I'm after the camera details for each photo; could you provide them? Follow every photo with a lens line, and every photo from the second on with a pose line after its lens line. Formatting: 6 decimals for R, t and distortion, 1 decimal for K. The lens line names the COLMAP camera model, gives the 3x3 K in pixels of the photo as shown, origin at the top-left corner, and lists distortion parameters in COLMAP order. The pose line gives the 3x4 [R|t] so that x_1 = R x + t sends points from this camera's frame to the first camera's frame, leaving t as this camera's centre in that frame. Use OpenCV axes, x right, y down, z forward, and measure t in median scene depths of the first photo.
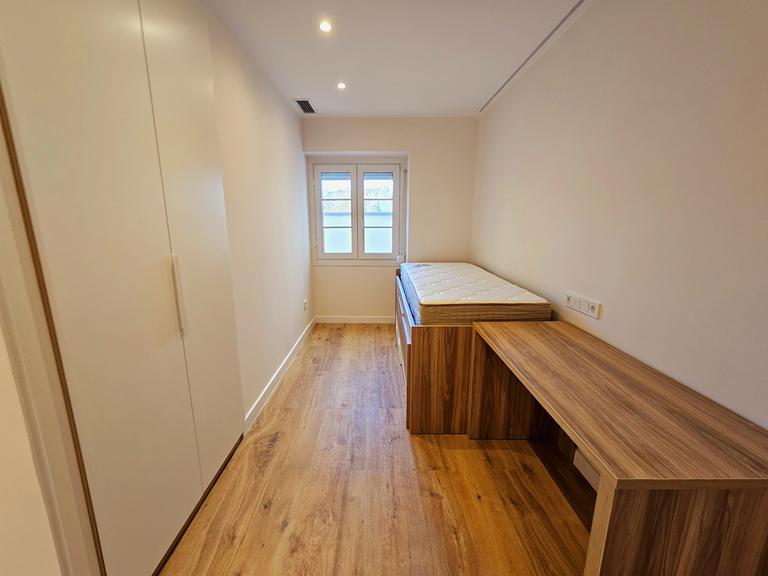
lens RADIAL K [[315.7, 0, 378.2], [0, 315.7, 290.0], [0, 0, 1]] dist [-0.000131, -0.000115]
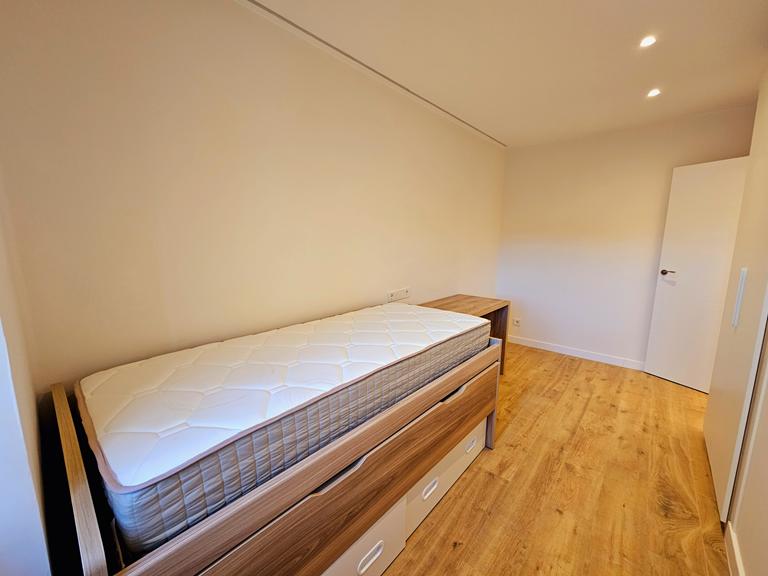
lens RADIAL K [[315.7, 0, 378.2], [0, 315.7, 290.0], [0, 0, 1]] dist [-0.000131, -0.000115]
pose [[-0.745290, -0.105455, 0.658348, -0.279303], [0.147234, 0.937005, 0.316769, -0.459964], [-0.650281, 0.333016, -0.682814, 2.035410]]
